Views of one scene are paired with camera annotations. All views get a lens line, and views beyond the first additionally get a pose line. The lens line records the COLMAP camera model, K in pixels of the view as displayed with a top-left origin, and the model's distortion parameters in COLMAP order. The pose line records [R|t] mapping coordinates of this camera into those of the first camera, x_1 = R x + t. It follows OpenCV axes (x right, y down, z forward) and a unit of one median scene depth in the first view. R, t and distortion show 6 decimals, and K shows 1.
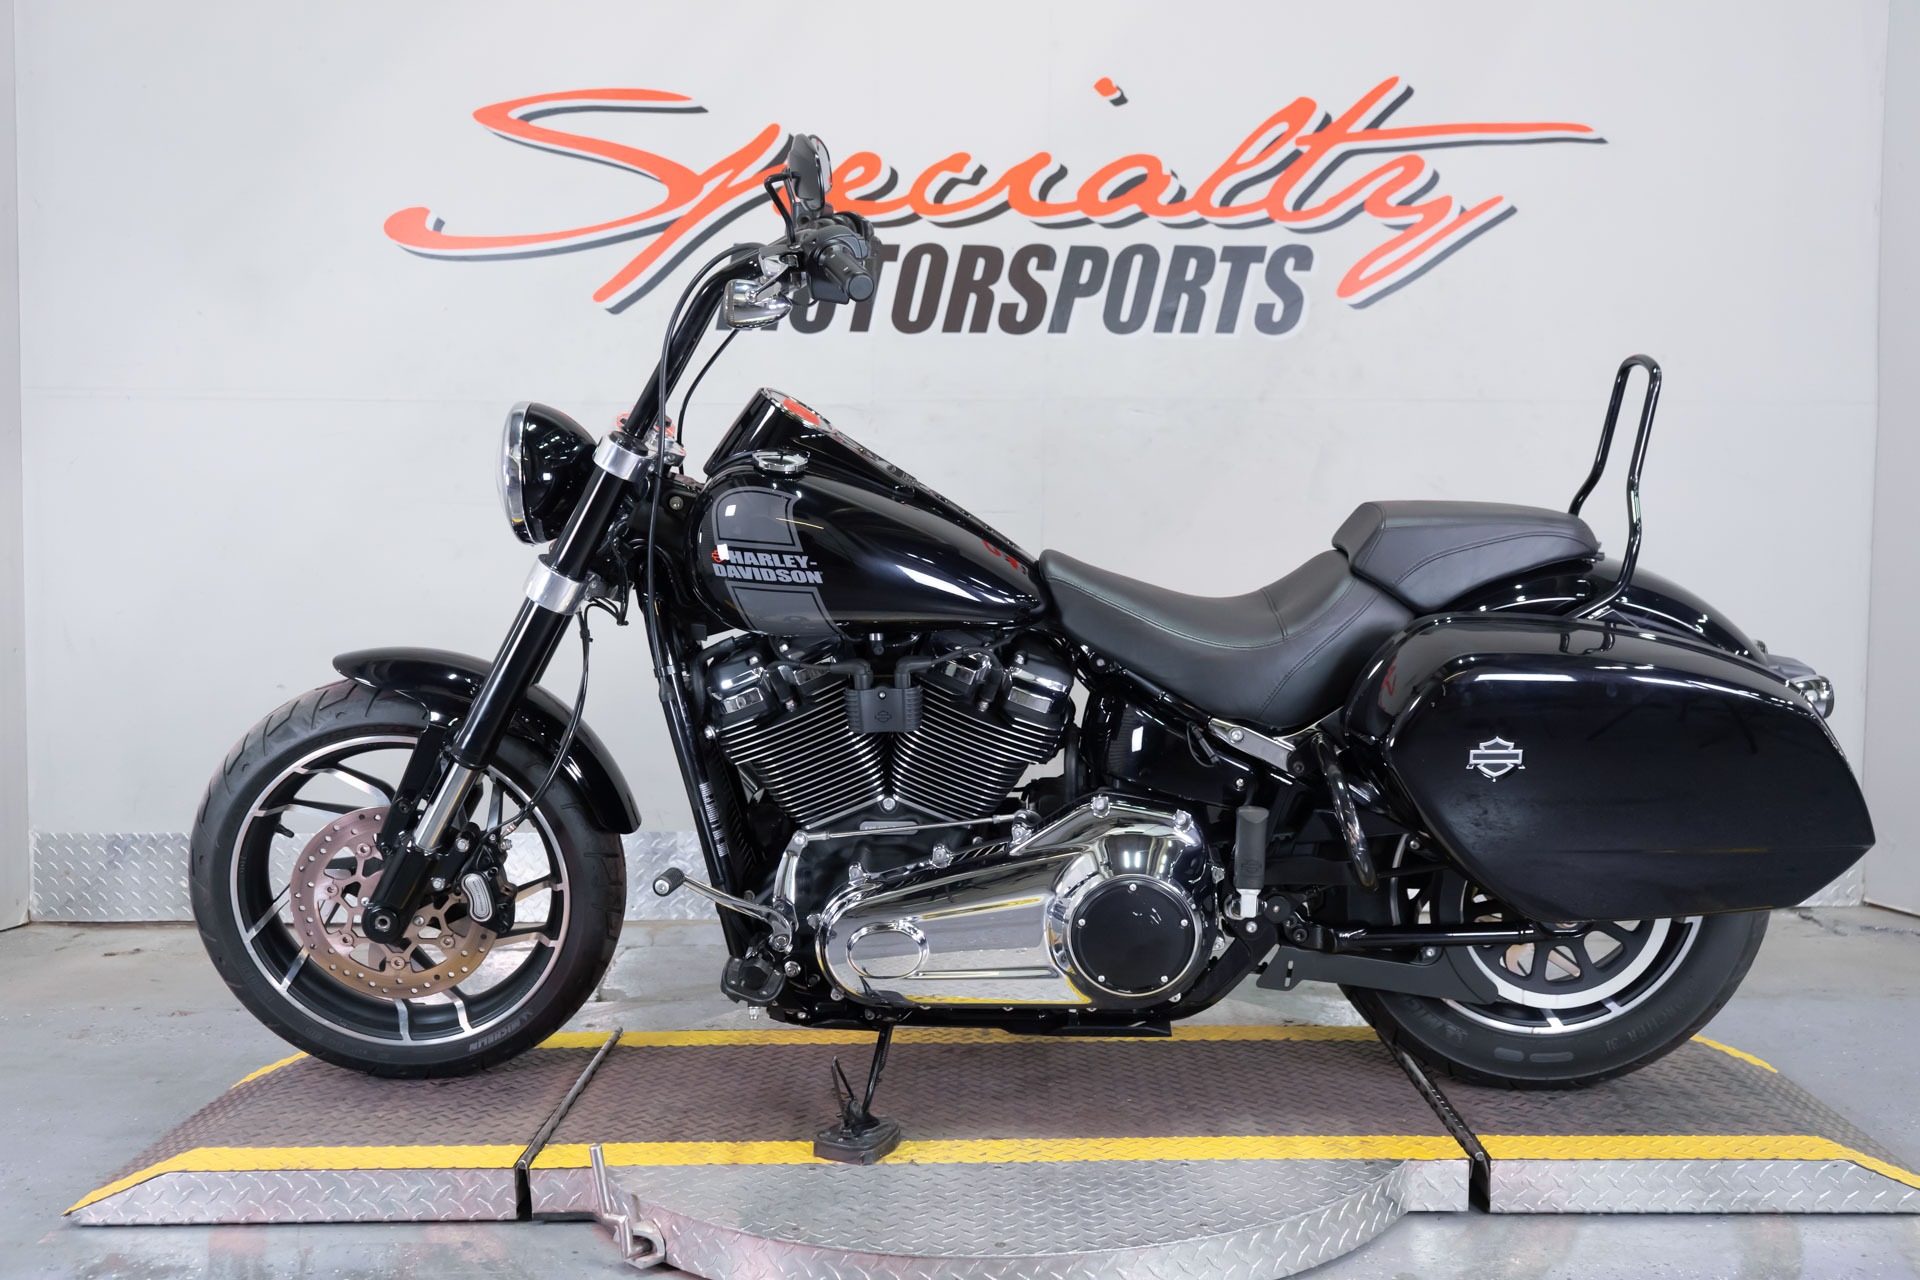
lens RADIAL K [[1823.7, 0, 960.0], [0, 1823.7, 640.0], [0, 0, 1]] dist [0.015416, -0.020177]
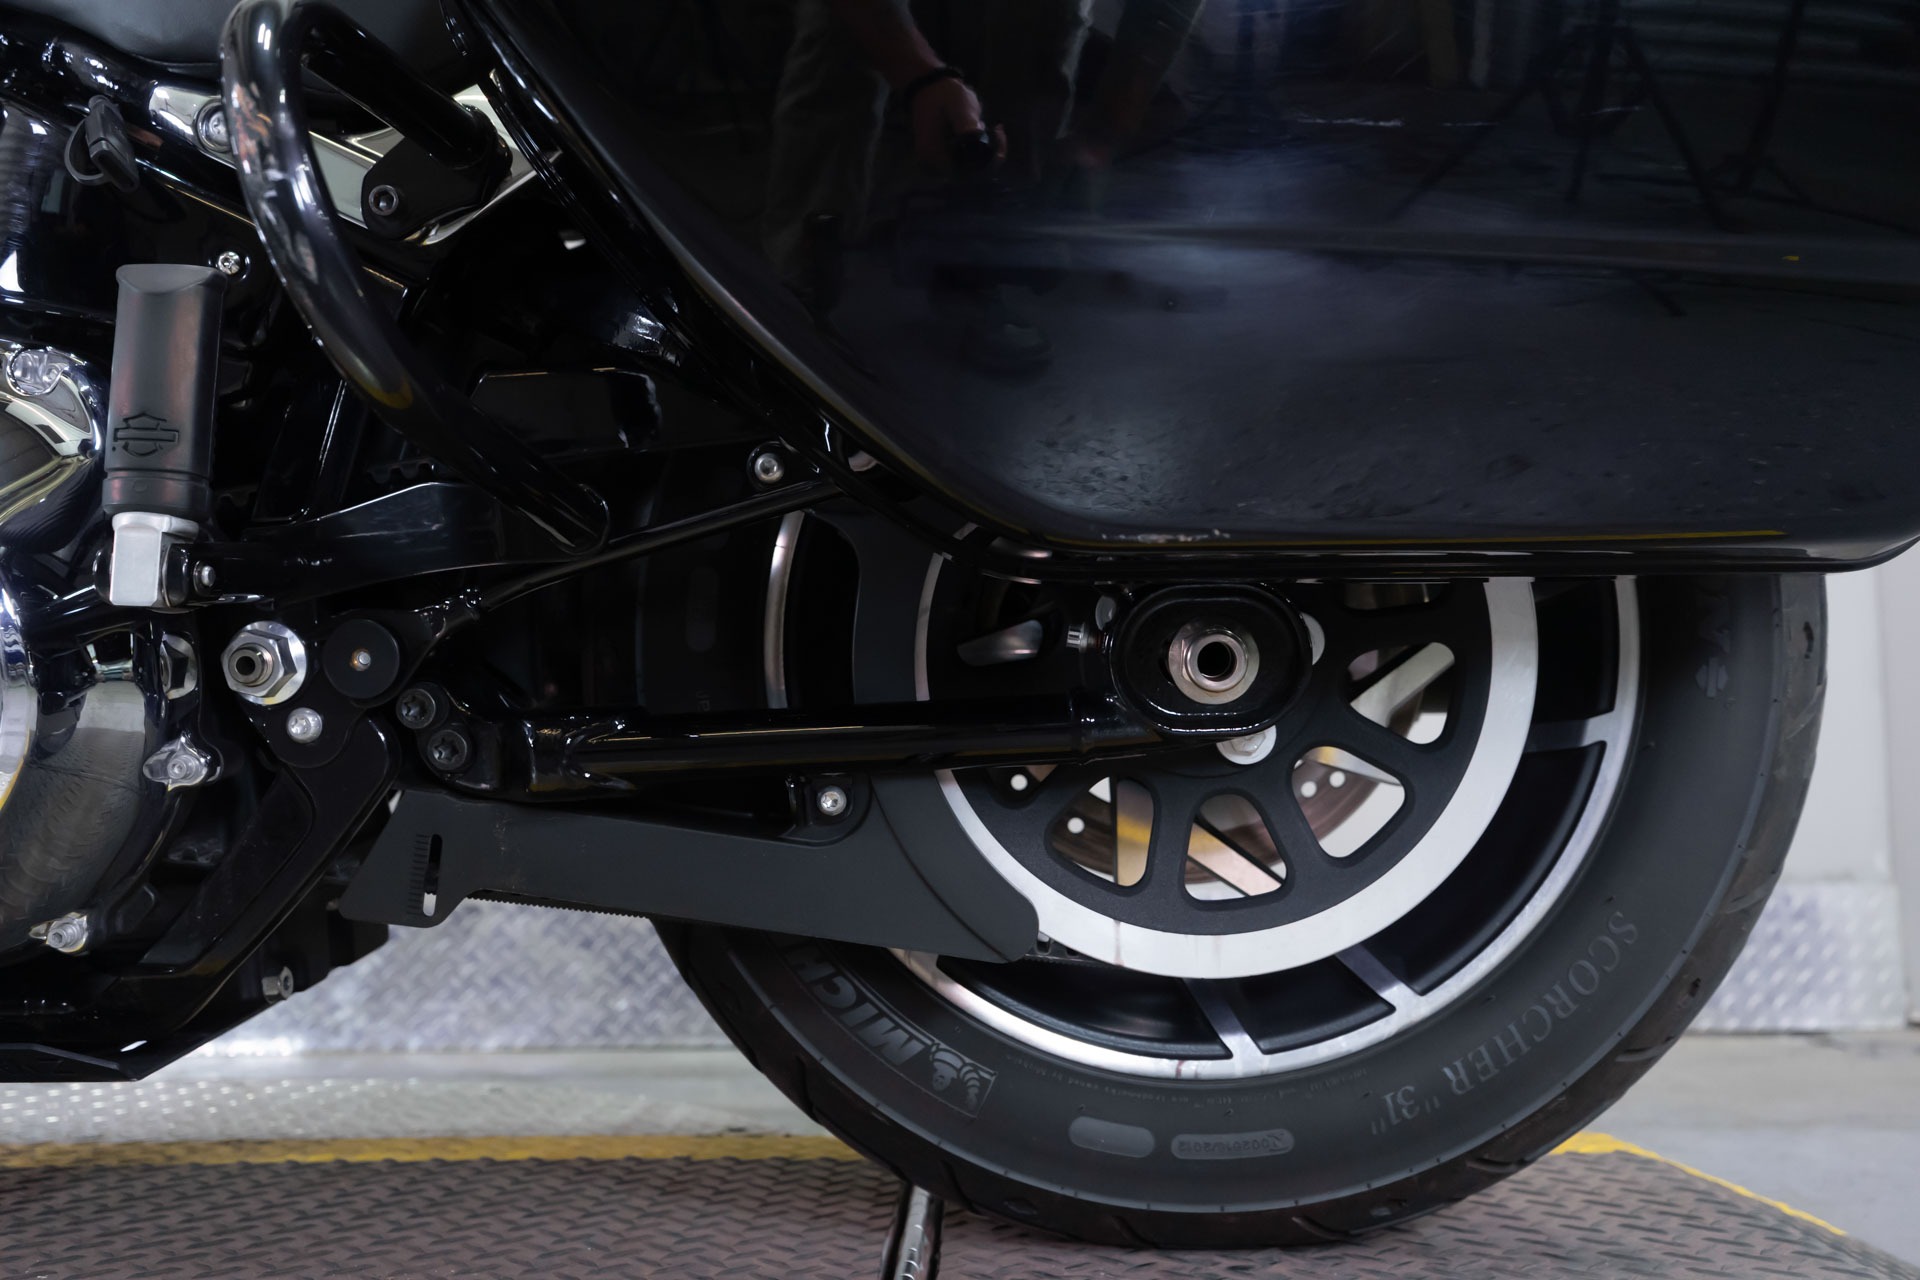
lens RADIAL K [[1695.4, 0, 920.0], [0, 1695.4, 659.2], [0, 0, 1]] dist [0.029224, -0.001510]
pose [[0.999982, -0.002191, -0.005568, 0.173952], [0.001228, 0.985908, -0.167282, 0.125002], [0.005856, 0.167273, 0.985893, 0.432418]]
